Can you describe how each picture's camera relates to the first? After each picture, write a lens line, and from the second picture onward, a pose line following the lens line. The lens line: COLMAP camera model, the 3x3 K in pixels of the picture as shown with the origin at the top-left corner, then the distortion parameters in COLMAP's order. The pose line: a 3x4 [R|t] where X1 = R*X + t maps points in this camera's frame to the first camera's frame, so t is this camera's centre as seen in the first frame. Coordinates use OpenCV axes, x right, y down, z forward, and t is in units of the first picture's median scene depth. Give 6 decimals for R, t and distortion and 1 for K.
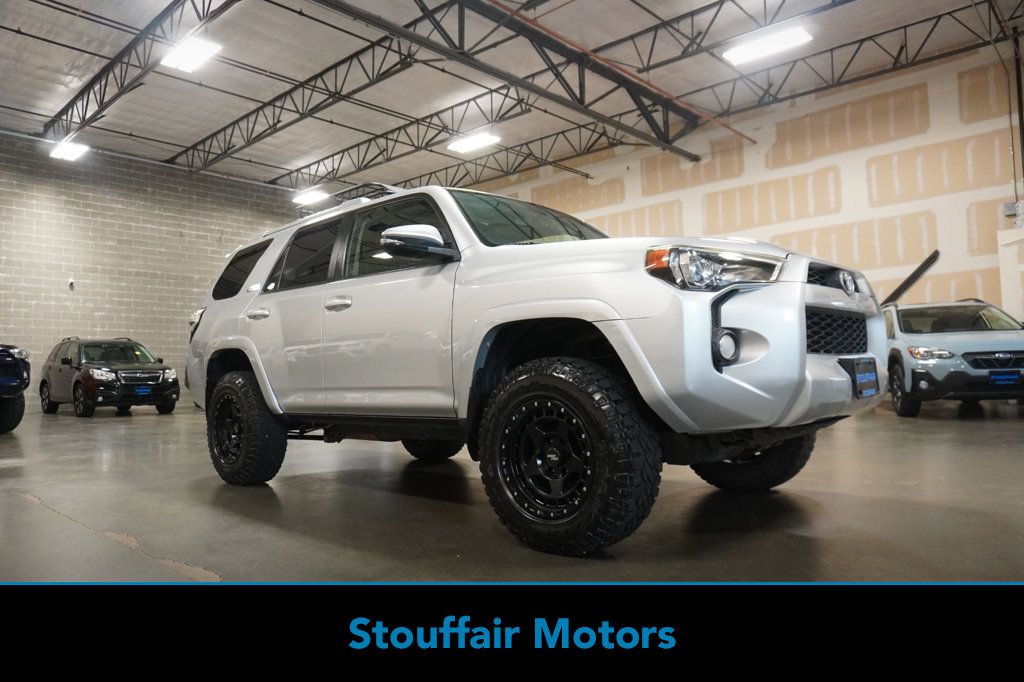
lens RADIAL K [[684.2, 0, 515.6], [0, 684.2, 342.6], [0, 0, 1]] dist [-0.044995, 0.024848]
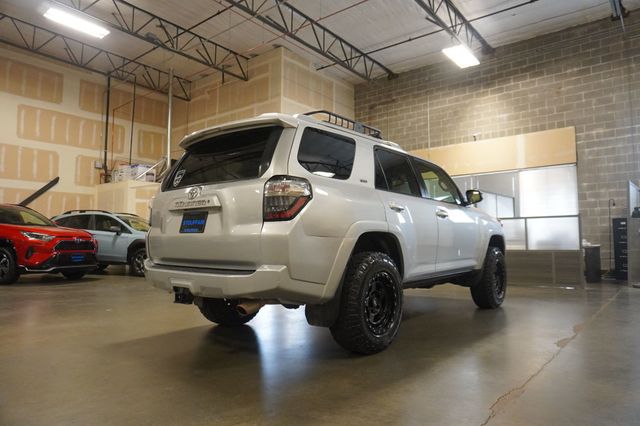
lens RADIAL K [[427.6, 0, 338.5], [0, 427.6, 211.4], [0, 0, 1]] dist [-0.044995, 0.024848]
pose [[-0.099149, 0.104225, 0.989599, -0.444784], [-0.050082, 0.992716, -0.109571, 0.022508], [-0.993811, -0.060425, -0.093207, 0.422143]]
